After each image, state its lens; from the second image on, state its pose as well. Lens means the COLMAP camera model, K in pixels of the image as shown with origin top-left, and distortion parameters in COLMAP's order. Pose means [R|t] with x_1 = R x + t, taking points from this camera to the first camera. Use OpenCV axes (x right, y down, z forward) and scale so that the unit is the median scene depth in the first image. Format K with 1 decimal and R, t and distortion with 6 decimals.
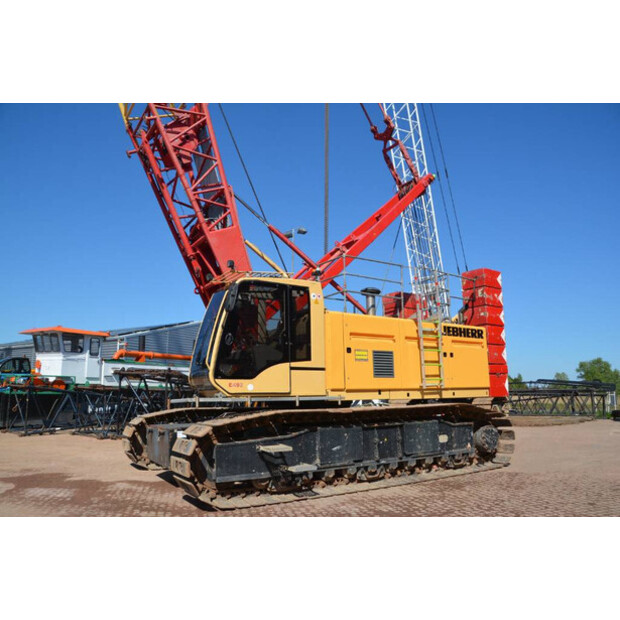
lens RADIAL K [[480.5, 0, 310.1], [0, 480.5, 315.8], [0, 0, 1]] dist [-0.158038, 0.078324]
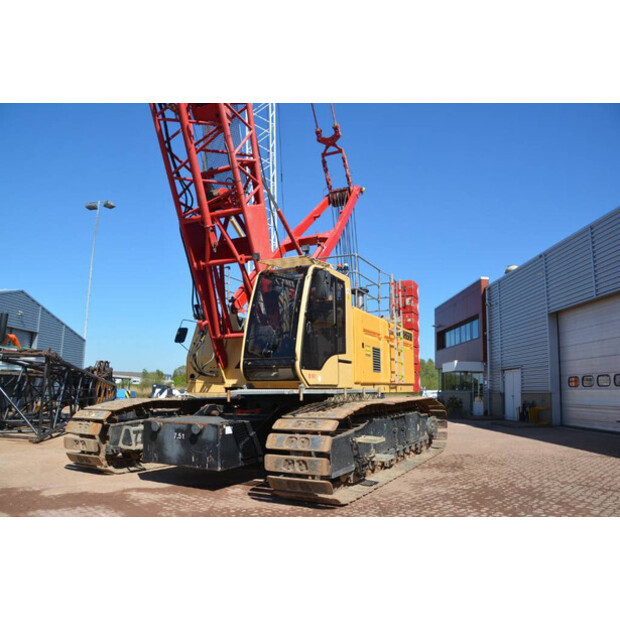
lens RADIAL K [[479.7, 0, 306.9], [0, 479.7, 313.5], [0, 0, 1]] dist [-0.177555, 0.122732]
pose [[0.860323, 0.095732, 0.500679, -0.527121], [-0.101192, 0.994733, -0.016319, 0.030099], [-0.499605, -0.036625, 0.865479, 0.147629]]
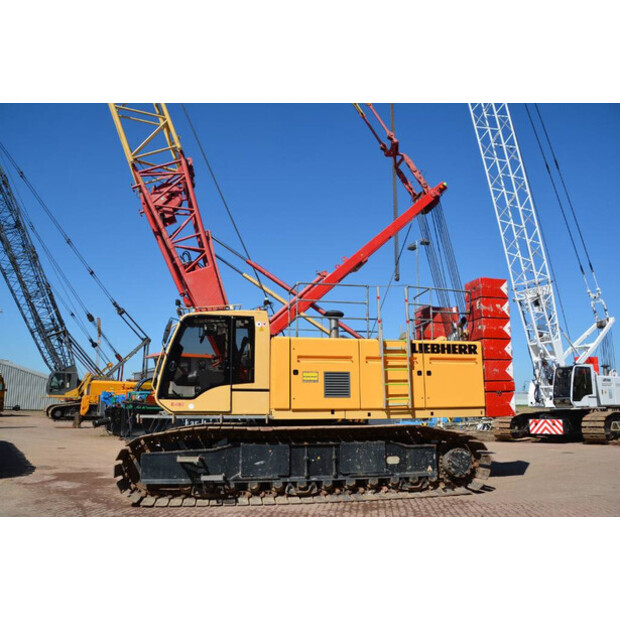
lens RADIAL K [[480.5, 0, 310.1], [0, 480.5, 315.8], [0, 0, 1]] dist [-0.158038, 0.078324]
pose [[0.931634, -0.061149, -0.358217, 0.474218], [0.052164, 0.998035, -0.034703, -0.014367], [0.359636, 0.013644, 0.932993, 0.011733]]
